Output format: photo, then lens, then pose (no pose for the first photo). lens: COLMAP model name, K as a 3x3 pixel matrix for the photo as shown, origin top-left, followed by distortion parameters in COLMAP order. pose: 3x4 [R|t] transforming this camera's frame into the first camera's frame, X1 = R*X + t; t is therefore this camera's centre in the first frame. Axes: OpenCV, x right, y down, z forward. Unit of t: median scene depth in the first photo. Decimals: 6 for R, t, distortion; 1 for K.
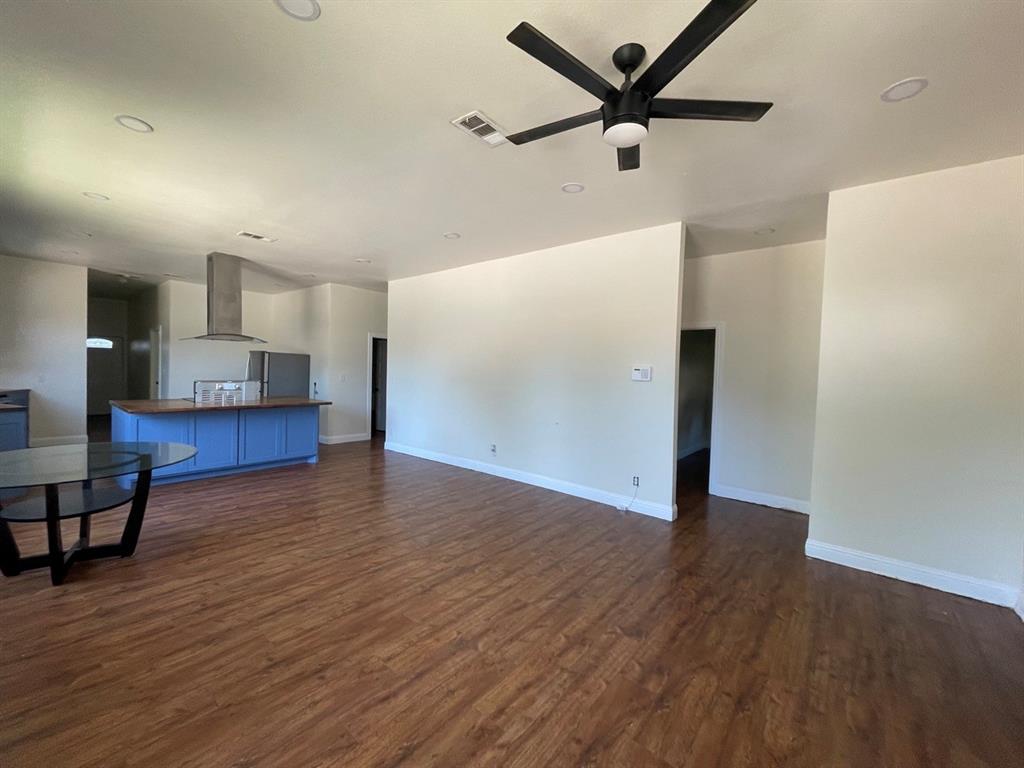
lens RADIAL K [[413.4, 0, 509.6], [0, 413.4, 382.2], [0, 0, 1]] dist [0.000233, 0.000168]
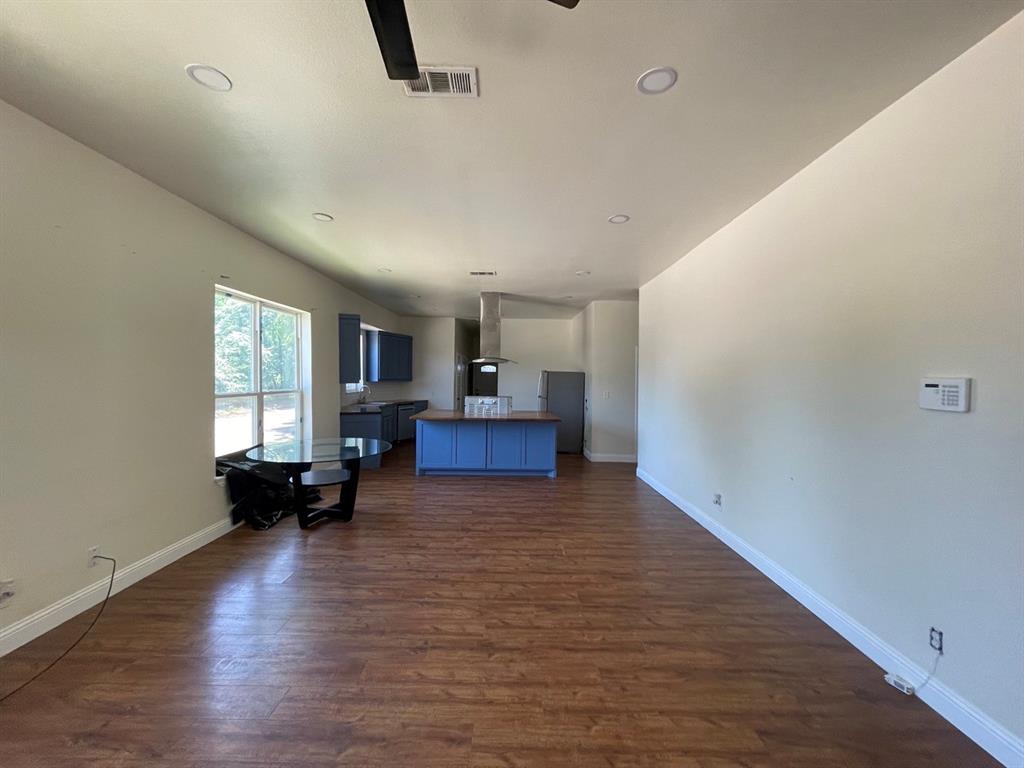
lens RADIAL K [[413.4, 0, 509.6], [0, 413.4, 382.2], [0, 0, 1]] dist [0.000233, 0.000168]
pose [[0.635084, -0.013113, -0.772332, 0.373052], [-0.014727, 0.999469, -0.029079, -0.015228], [0.772302, 0.029842, 0.634554, 0.374755]]
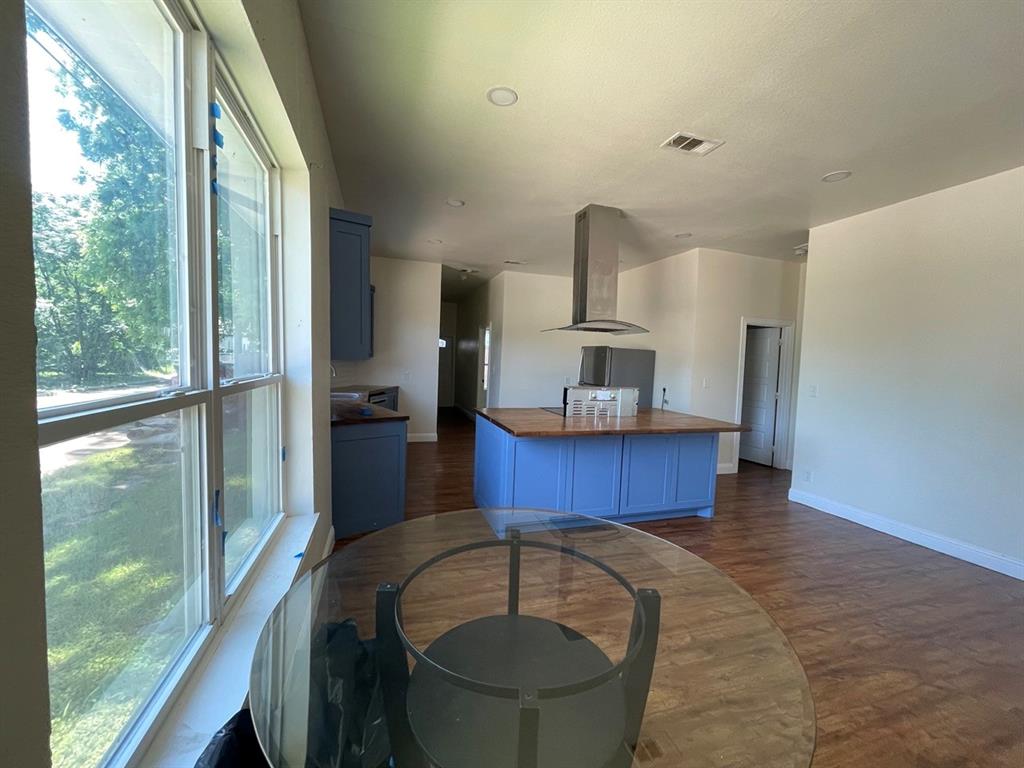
lens RADIAL K [[413.4, 0, 509.6], [0, 413.4, 382.2], [0, 0, 1]] dist [0.000233, 0.000168]
pose [[0.842336, 0.026704, -0.538290, -0.569666], [-0.022961, 0.999643, 0.013662, -0.024843], [0.538463, 0.000852, 0.842649, 0.426820]]
